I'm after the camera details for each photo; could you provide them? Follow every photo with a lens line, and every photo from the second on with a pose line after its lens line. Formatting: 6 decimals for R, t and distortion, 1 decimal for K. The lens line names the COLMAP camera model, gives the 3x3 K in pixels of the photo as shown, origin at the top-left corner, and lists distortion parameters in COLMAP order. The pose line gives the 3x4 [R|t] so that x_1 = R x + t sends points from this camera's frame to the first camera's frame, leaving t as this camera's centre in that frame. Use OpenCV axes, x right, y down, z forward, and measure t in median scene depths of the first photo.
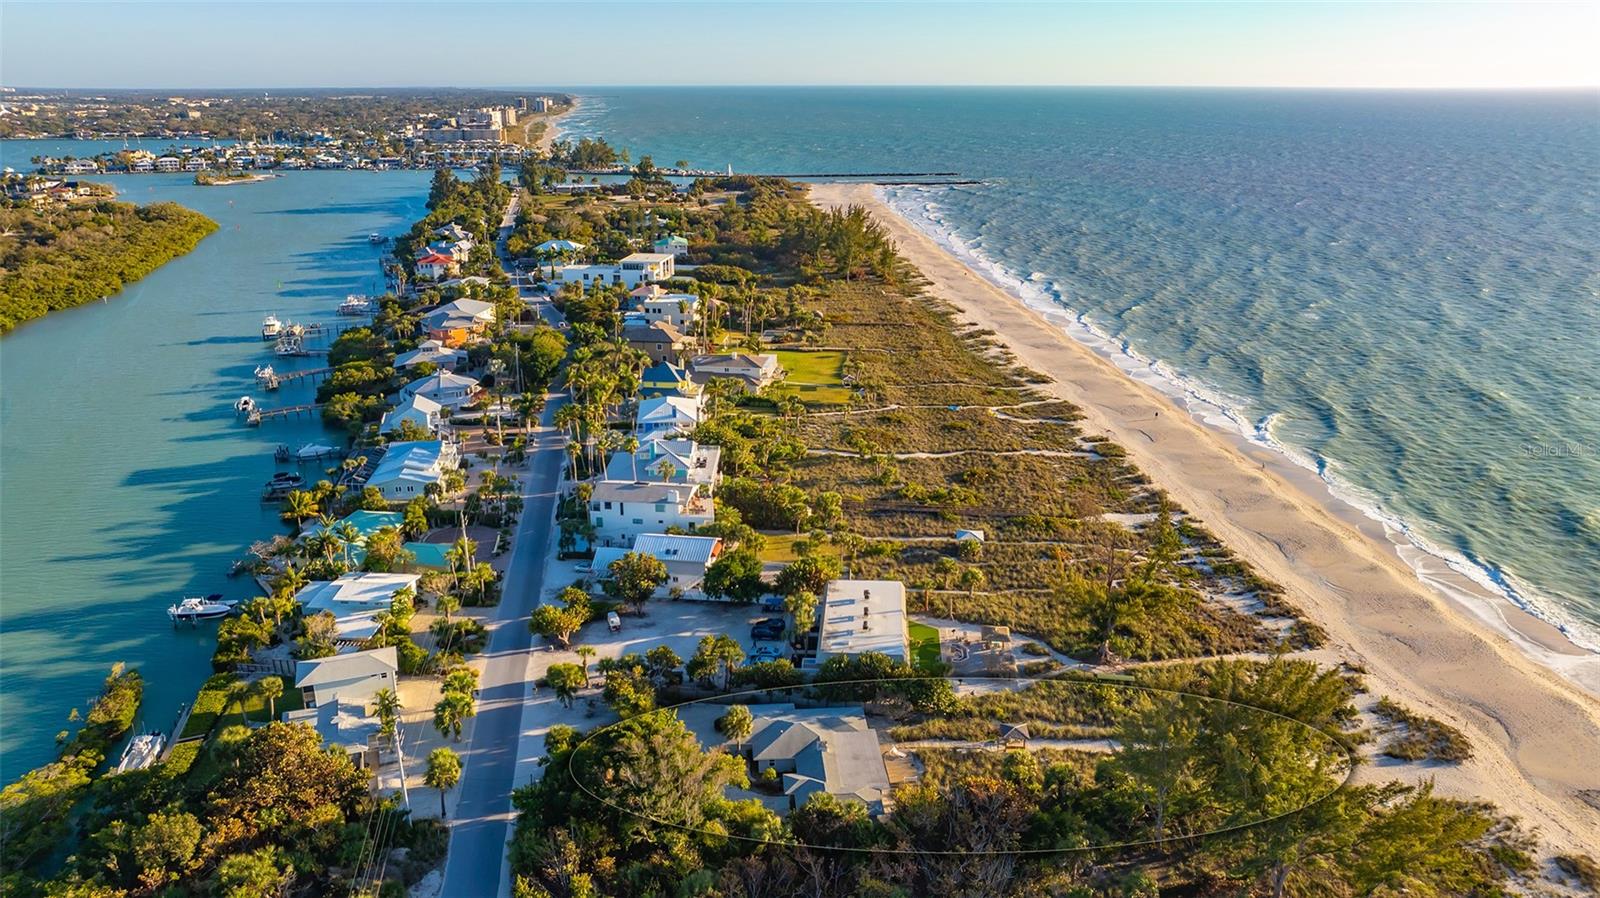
lens RADIAL K [[1126.3, 0, 788.9], [0, 1126.3, 453.3], [0, 0, 1]] dist [-0.041338, 0.038862]
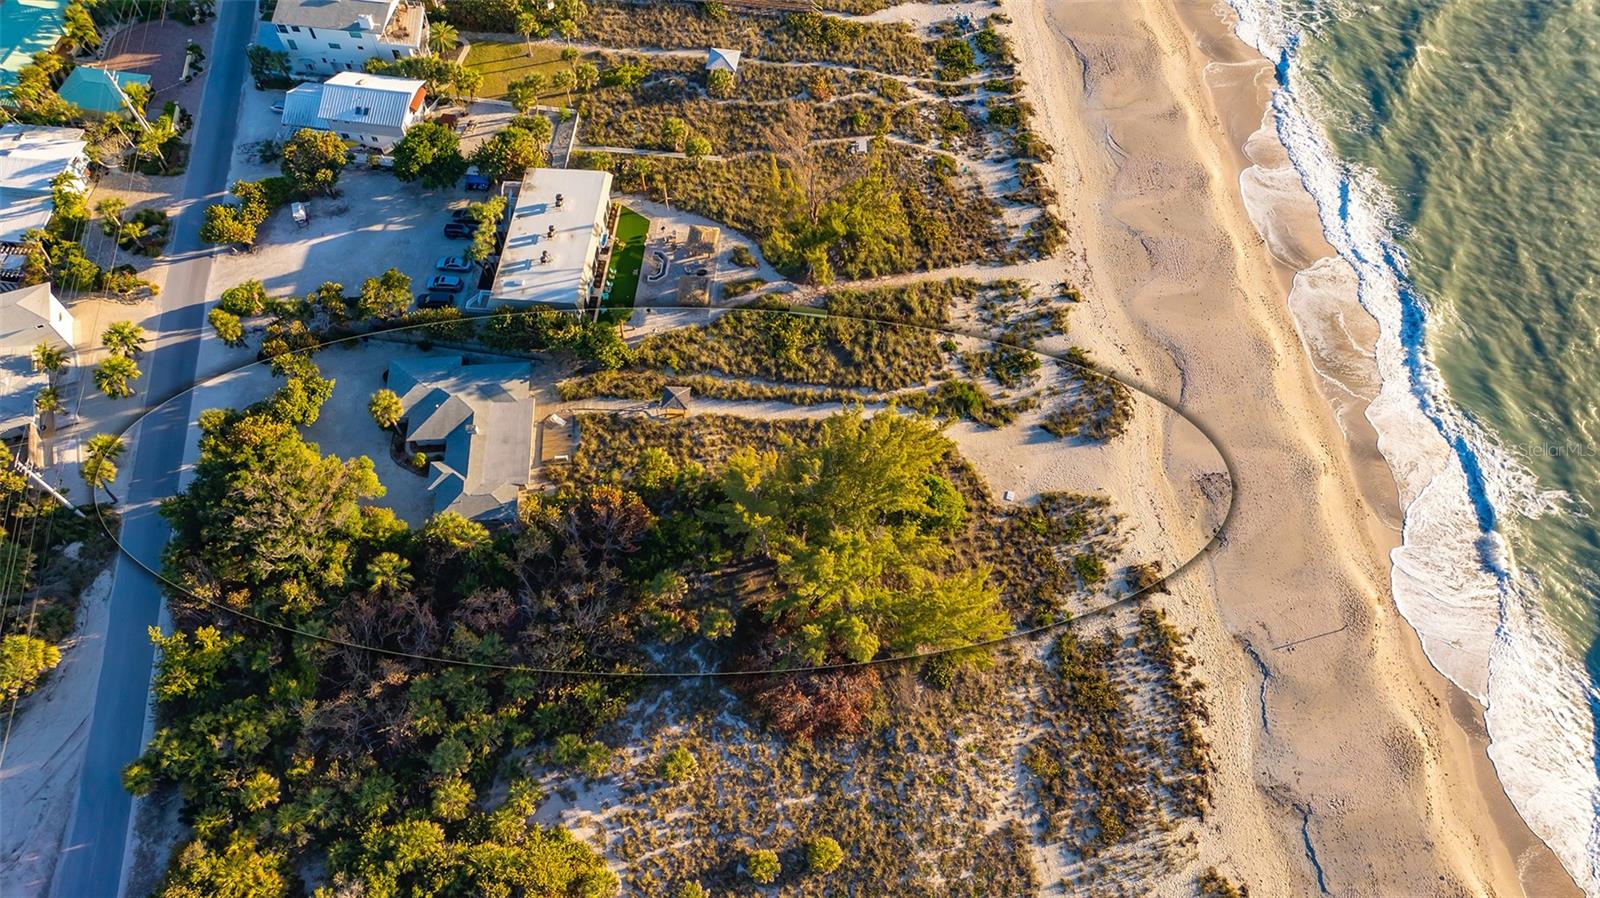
lens RADIAL K [[1126.3, 0, 796.0], [0, 1126.3, 442.9], [0, 0, 1]] dist [-0.041338, 0.038862]
pose [[0.999990, 0.004113, 0.001545, 0.268225], [-0.004131, 0.760142, 0.649744, -0.325614], [0.001498, -0.649744, 0.760152, 0.186420]]
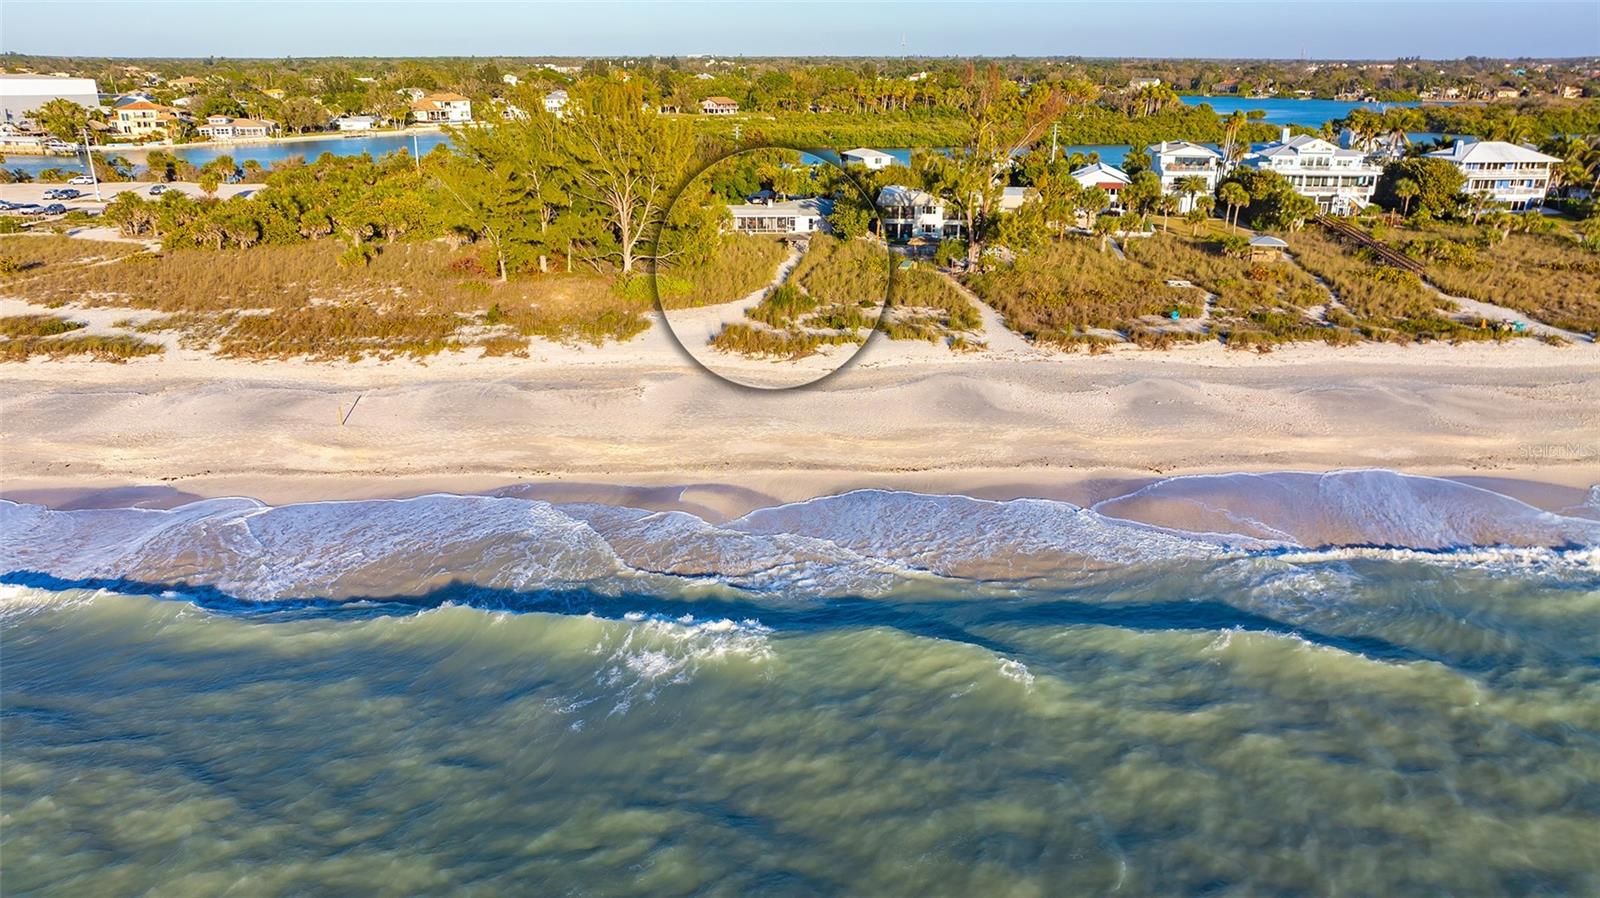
lens RADIAL K [[1126.3, 0, 798.9], [0, 1126.3, 451.4], [0, 0, 1]] dist [-0.041338, 0.038862]
pose [[-0.049410, 0.338540, -0.939654, 1.134104], [-0.319504, 0.886009, 0.336014, 0.056393], [0.946296, 0.316826, 0.064387, 0.870303]]
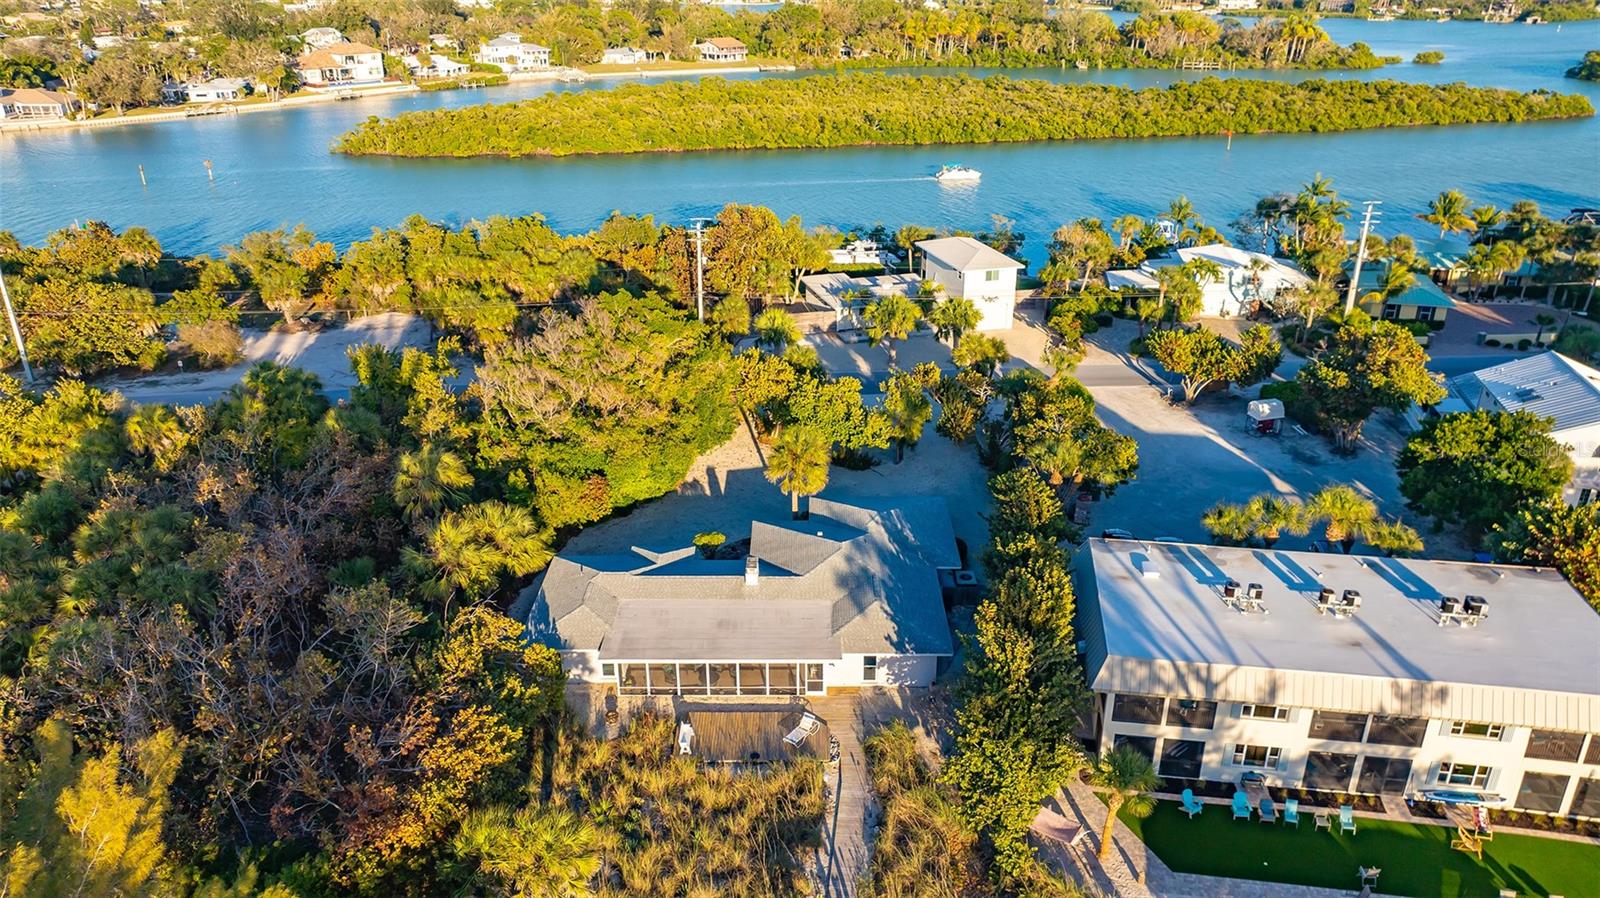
lens RADIAL K [[1126.3, 0, 796.9], [0, 1126.3, 461.2], [0, 0, 1]] dist [-0.041338, 0.038862]
pose [[-0.072282, 0.418431, -0.905368, 0.355490], [-0.313391, 0.852239, 0.418897, 0.020989], [0.946869, 0.314013, 0.069531, 0.813441]]
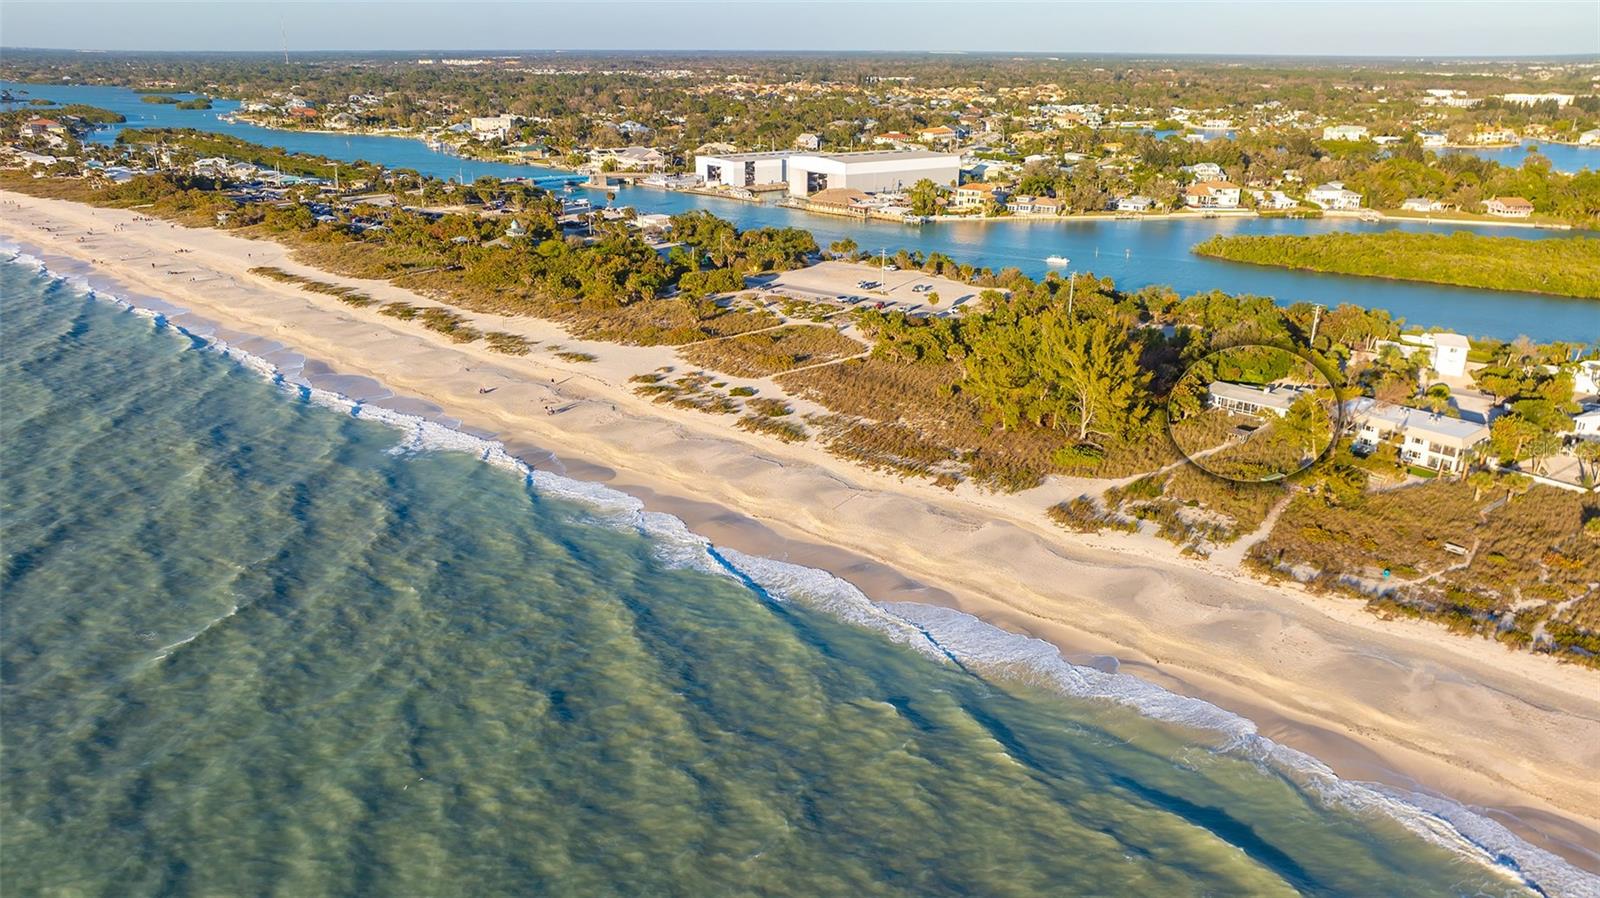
lens RADIAL K [[1126.3, 0, 799.8], [0, 1126.3, 441.2], [0, 0, 1]] dist [-0.041338, 0.038862]
pose [[-0.714263, 0.234591, -0.659391, 1.390288], [-0.223259, 0.816557, 0.532344, -0.348945], [0.663313, 0.527448, -0.530862, 1.230098]]
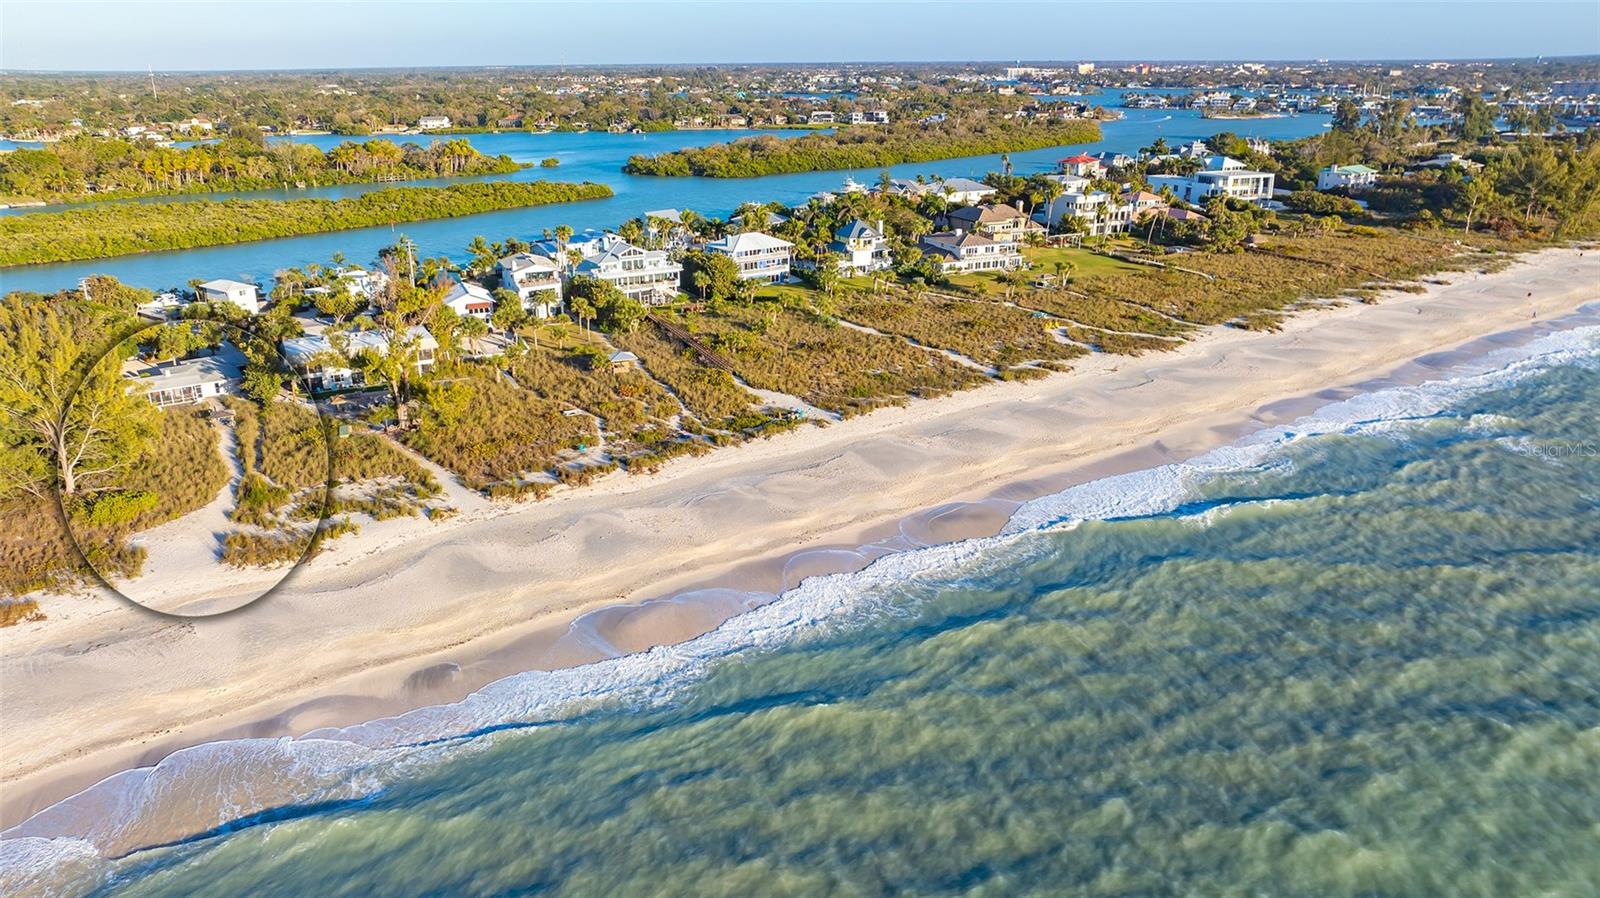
lens RADIAL K [[1126.3, 0, 801.7], [0, 1126.3, 439.7], [0, 0, 1]] dist [-0.041338, 0.038862]
pose [[0.525897, 0.274280, -0.805110, 1.284387], [-0.266945, 0.951975, 0.149945, -0.055861], [0.807572, 0.136064, 0.573859, 0.718421]]
